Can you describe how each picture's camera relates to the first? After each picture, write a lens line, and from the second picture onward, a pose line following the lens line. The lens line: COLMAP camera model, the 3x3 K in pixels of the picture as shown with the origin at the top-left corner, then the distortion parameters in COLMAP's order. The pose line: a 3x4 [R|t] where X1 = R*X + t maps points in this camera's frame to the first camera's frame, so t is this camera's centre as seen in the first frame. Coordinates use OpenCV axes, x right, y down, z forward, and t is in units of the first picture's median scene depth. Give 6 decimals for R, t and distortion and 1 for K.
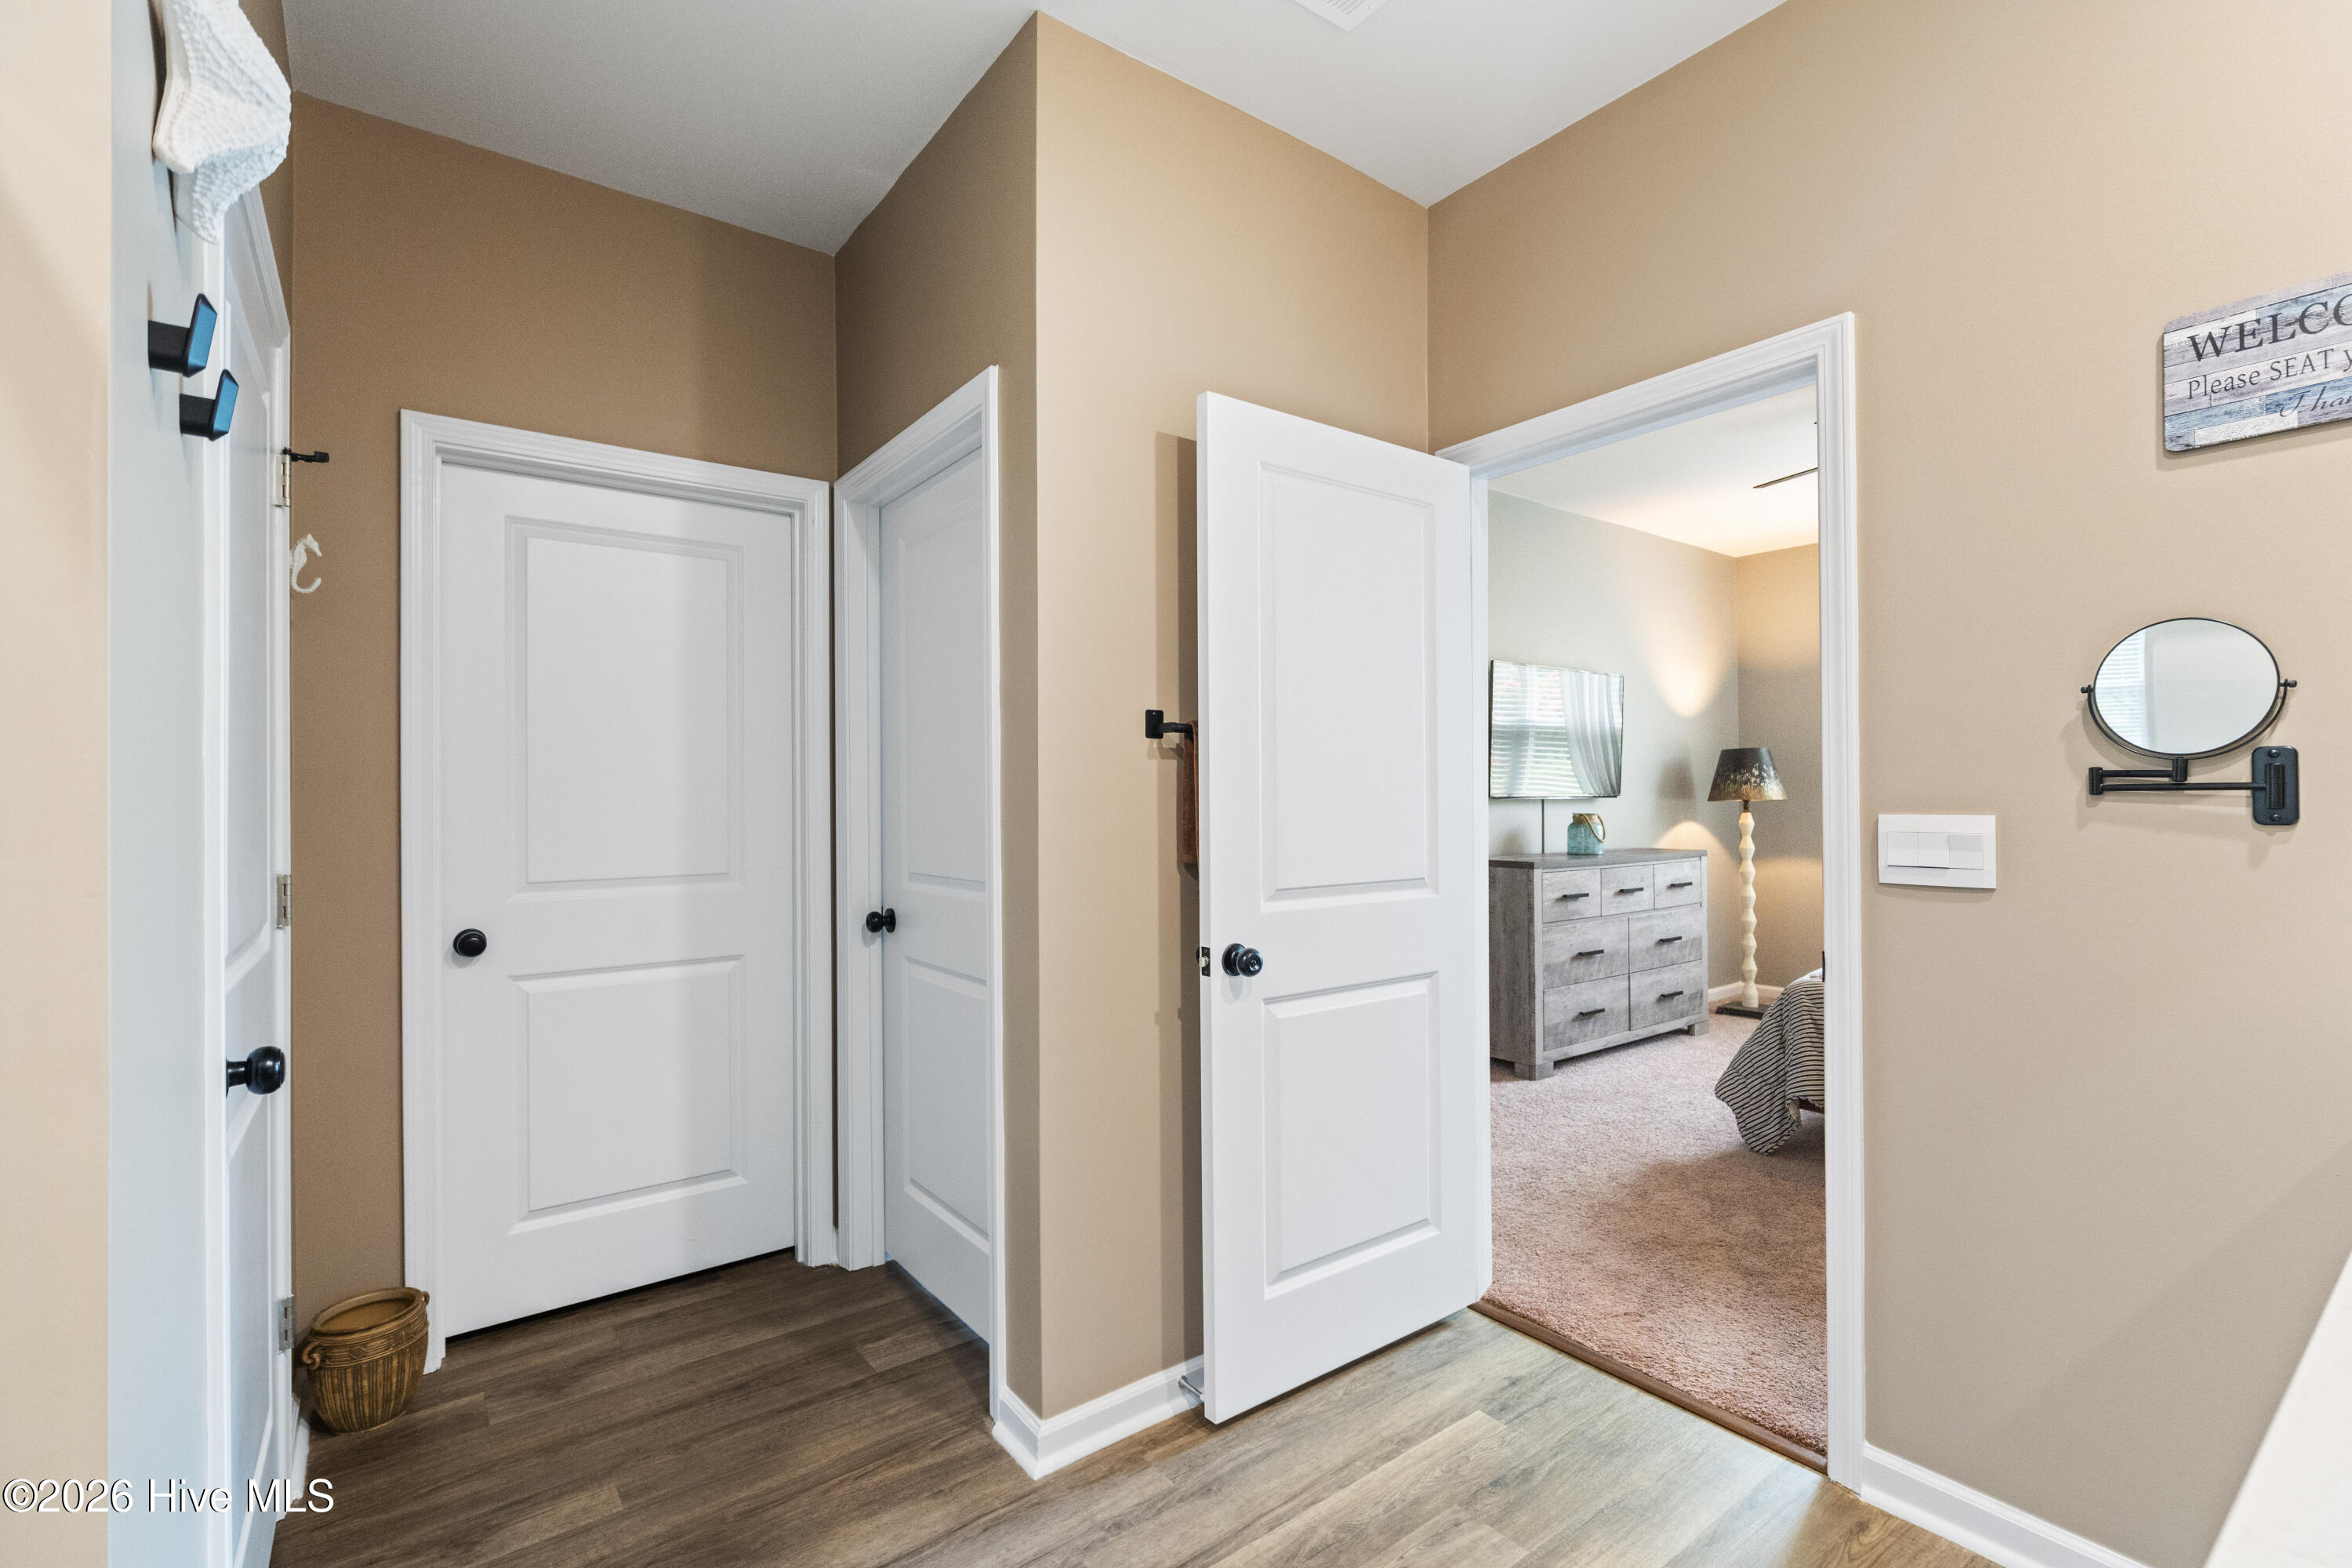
lens RADIAL K [[1063.0, 0, 1185.4], [0, 1063.0, 782.5], [0, 0, 1]] dist [-0.003260, 0.001948]
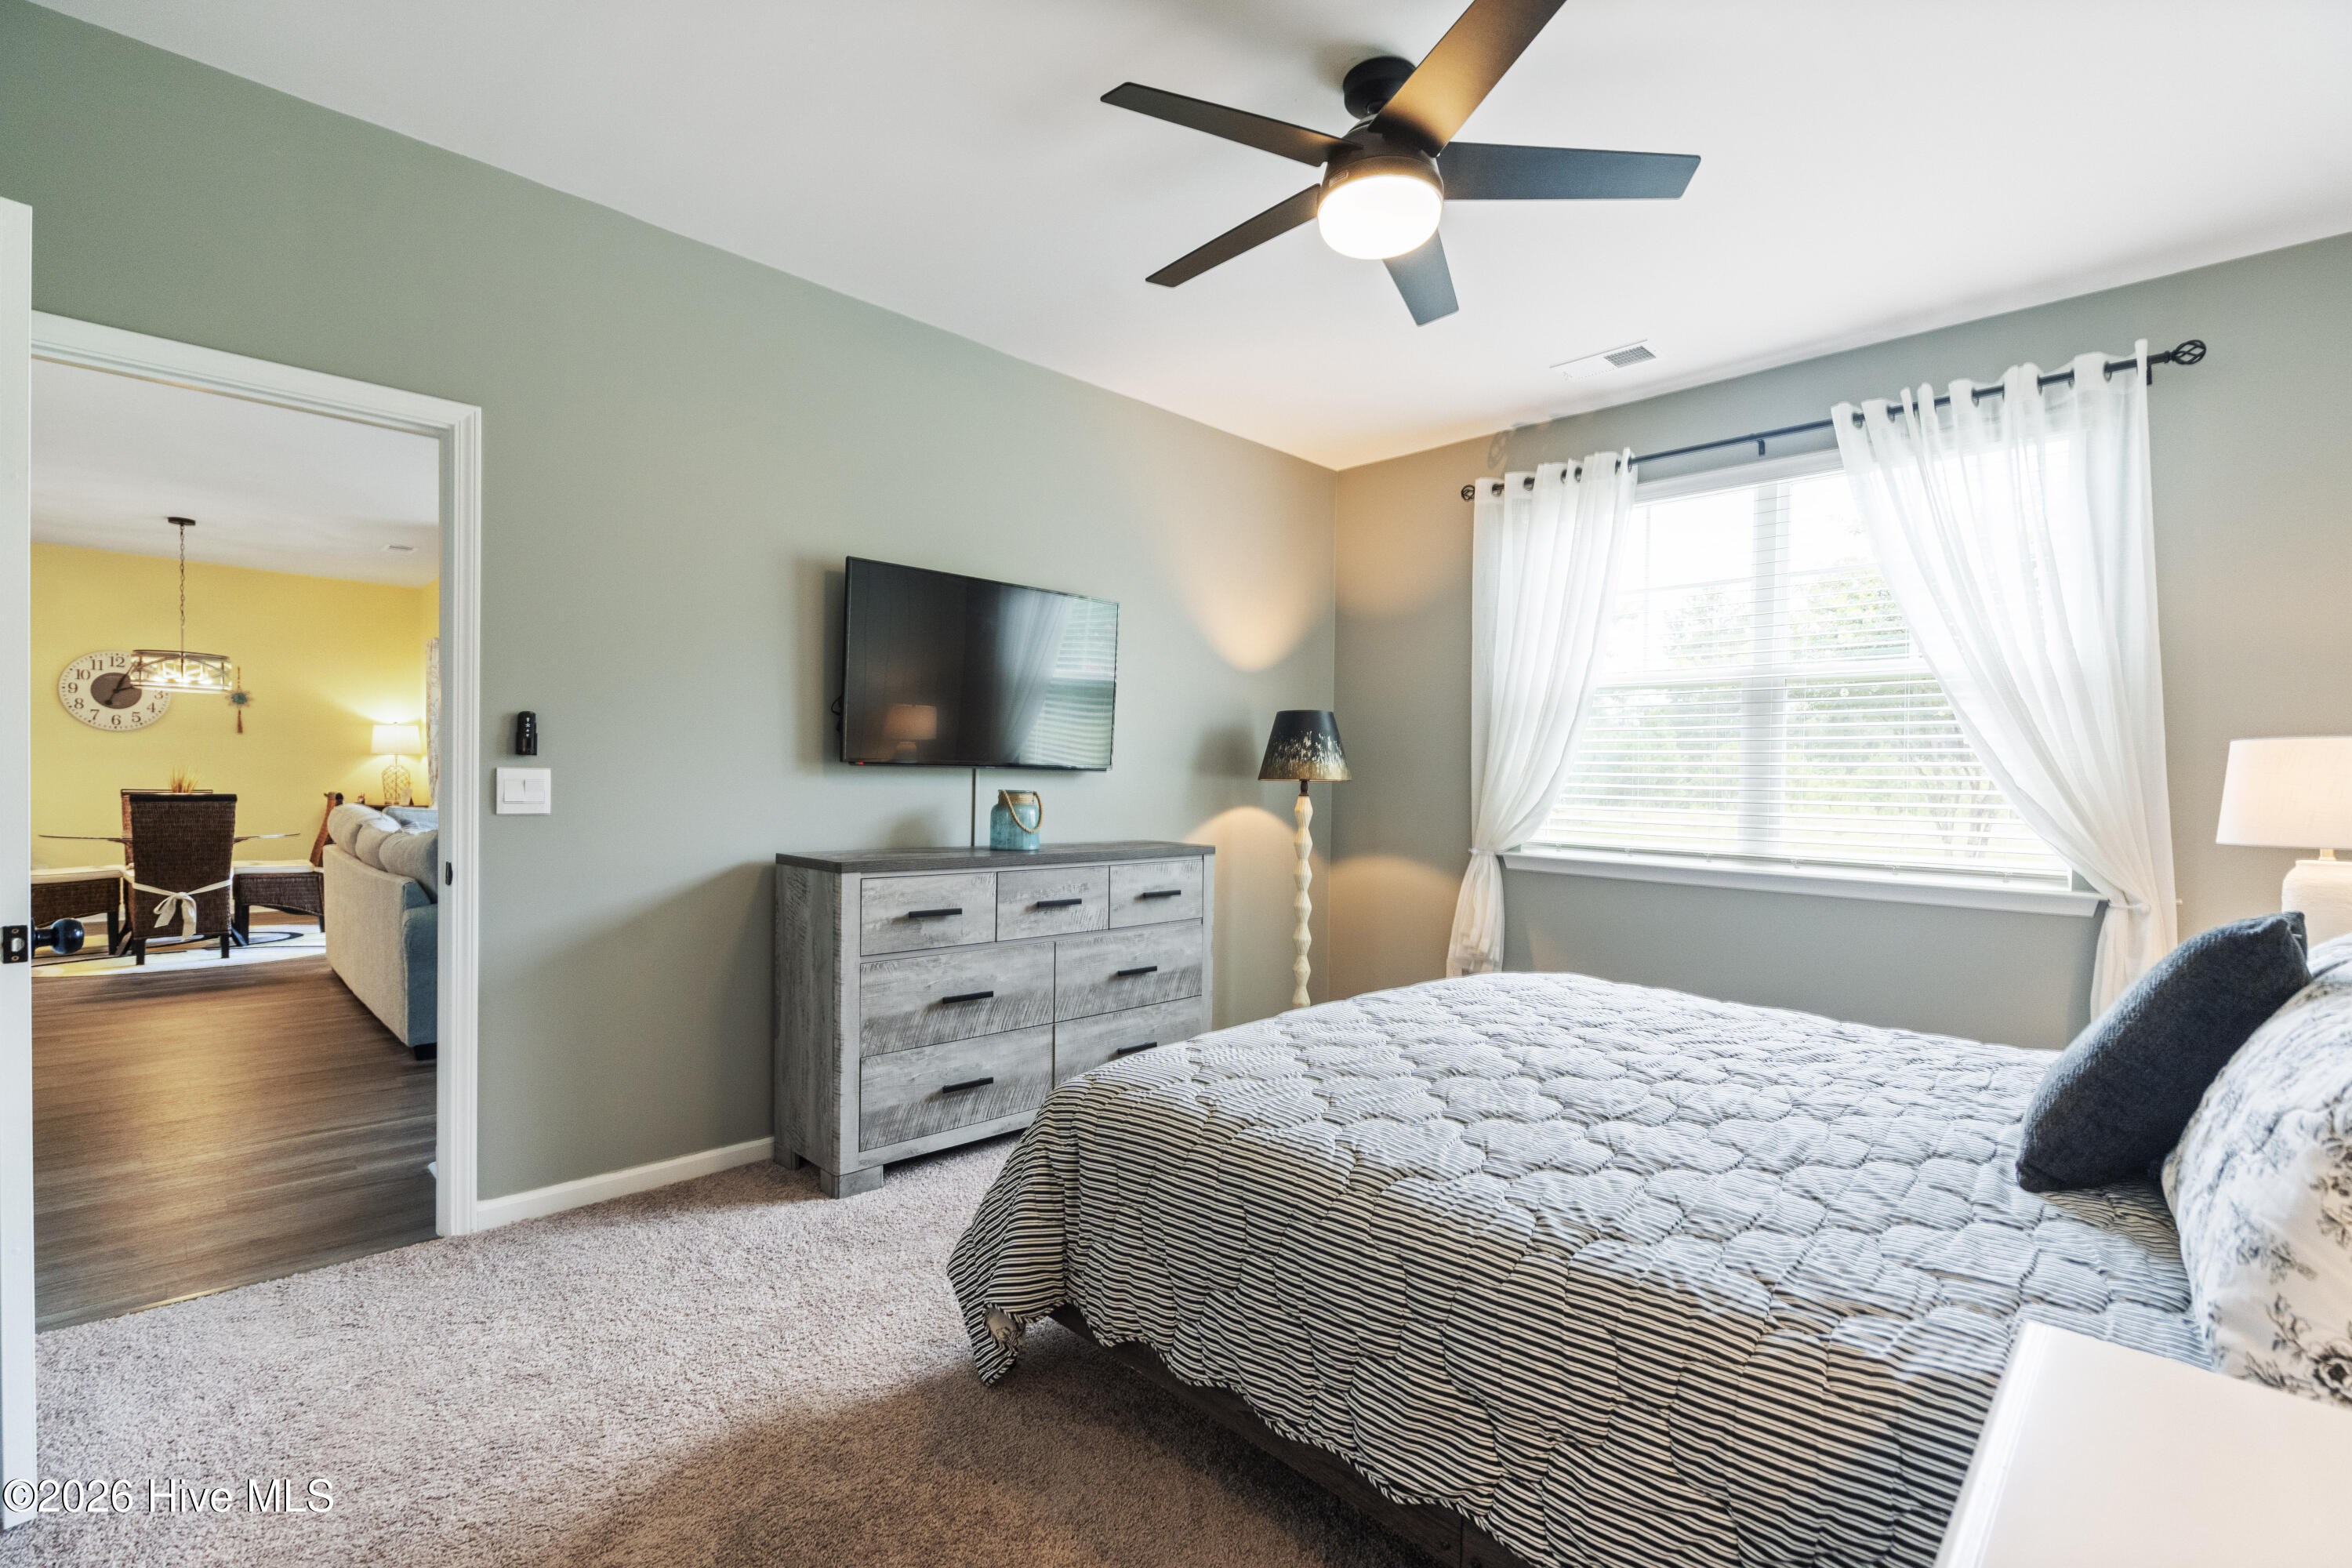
lens RADIAL K [[1063.0, 0, 1173.4], [0, 1063.0, 789.5], [0, 0, 1]] dist [-0.003260, 0.001948]
pose [[0.992515, 0.024368, 0.119670, 0.440453], [-0.027575, 0.999302, 0.025216, 0.008489], [-0.118972, -0.028327, 0.992494, 0.331494]]
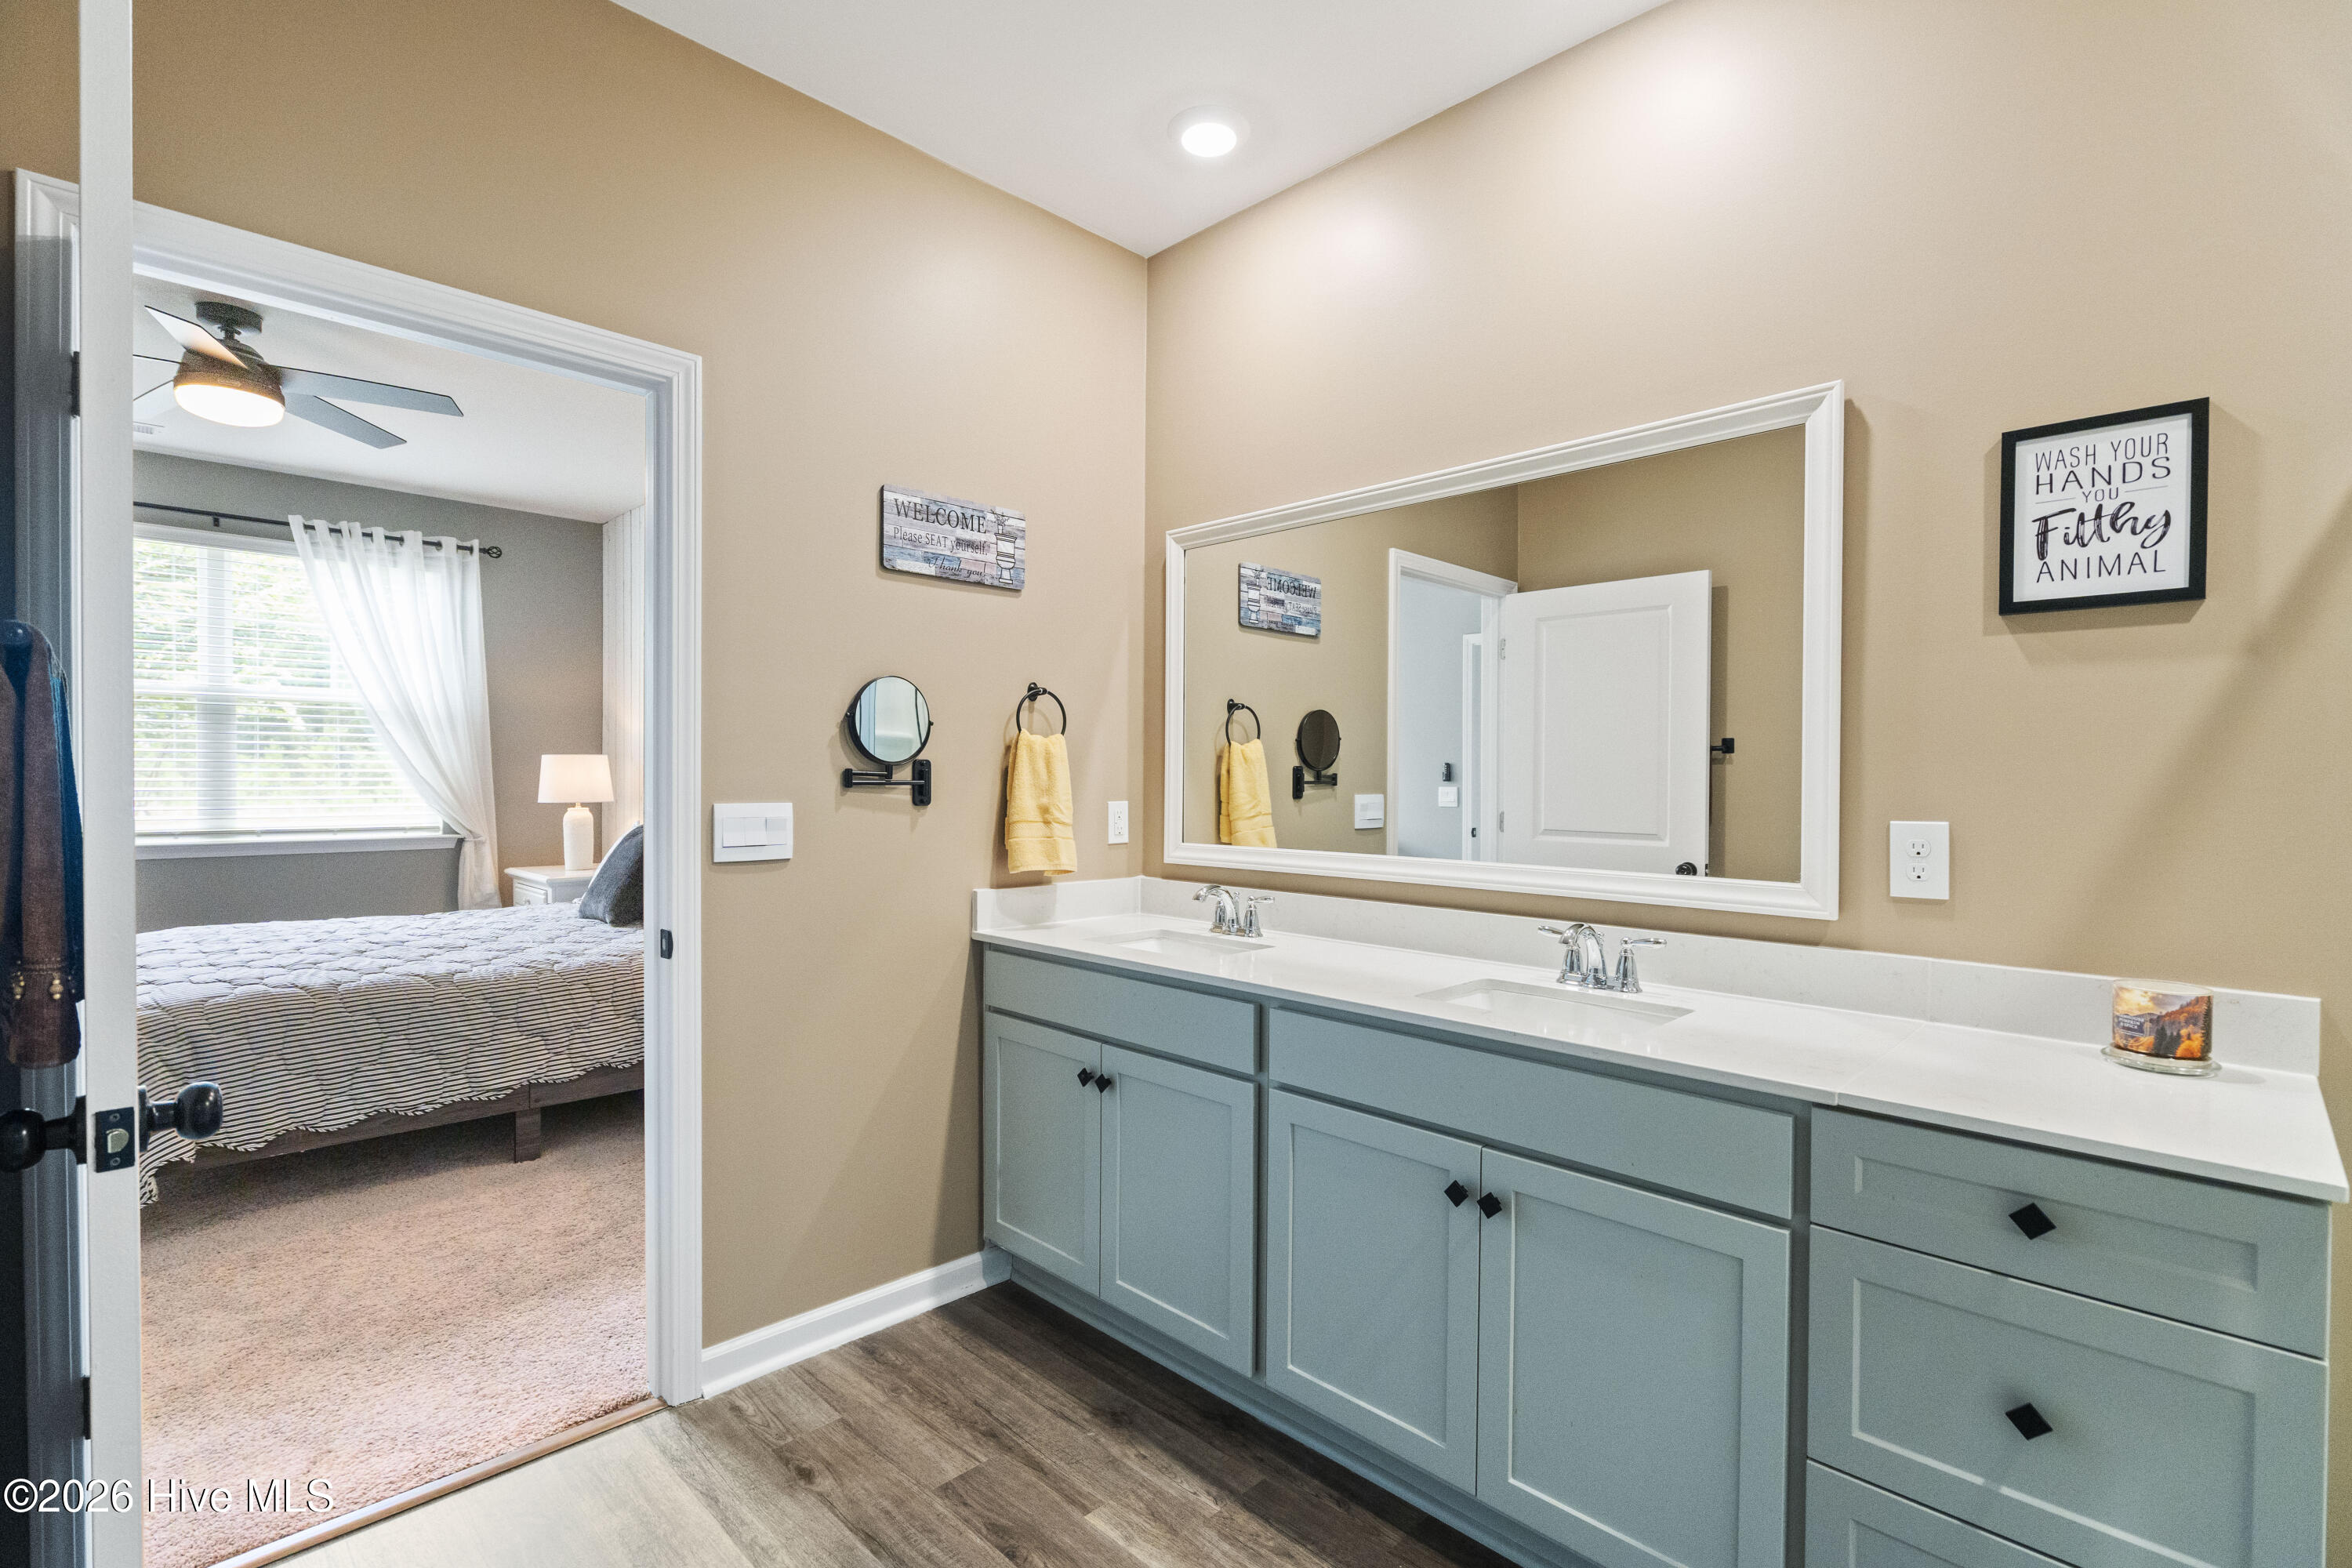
lens RADIAL K [[1063.0, 0, 1194.8], [0, 1063.0, 779.4], [0, 0, 1]] dist [-0.003260, 0.001948]
pose [[-0.150439, 0.002150, 0.988617, -0.238477], [-0.022802, 0.999724, -0.005644, -0.000825], [-0.988356, -0.023391, -0.150348, 0.272402]]
